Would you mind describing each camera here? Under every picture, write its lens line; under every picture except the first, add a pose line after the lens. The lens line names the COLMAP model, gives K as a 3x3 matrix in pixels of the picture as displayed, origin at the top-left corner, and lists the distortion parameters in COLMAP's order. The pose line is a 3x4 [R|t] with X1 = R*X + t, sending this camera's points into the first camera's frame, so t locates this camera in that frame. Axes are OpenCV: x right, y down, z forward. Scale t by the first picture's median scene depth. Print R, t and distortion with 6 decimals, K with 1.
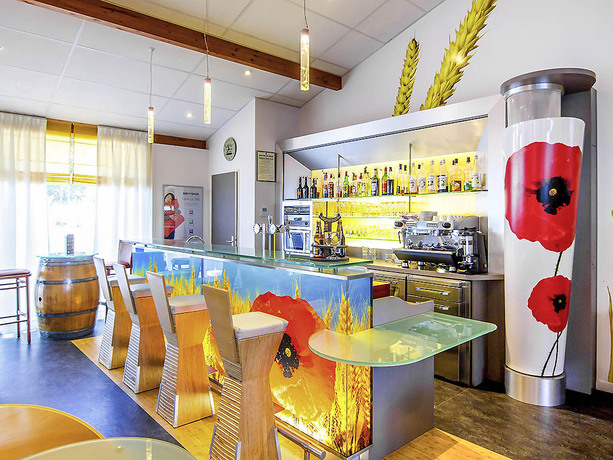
lens RADIAL K [[418.2, 0, 306.2], [0, 418.2, 220.5], [0, 0, 1]] dist [-0.005959, -0.002422]
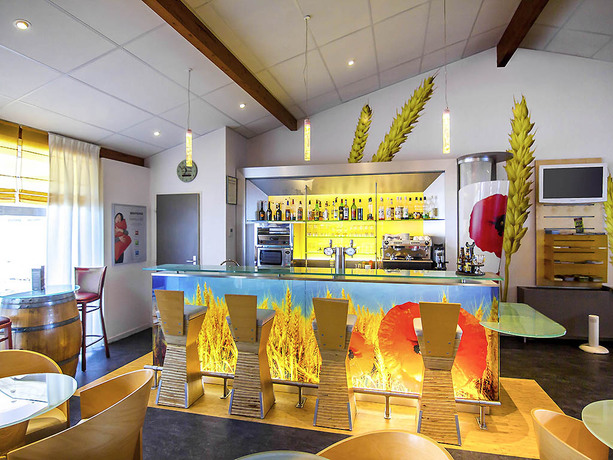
lens RADIAL K [[359.5, 0, 306.5], [0, 359.5, 230.0], [0, 0, 1]] dist [-0.000515, -0.000107]
pose [[0.824279, -0.015181, 0.565980, -0.479370], [0.011171, 0.999882, 0.010551, -0.034998], [-0.566073, -0.002374, 0.824352, 0.121155]]
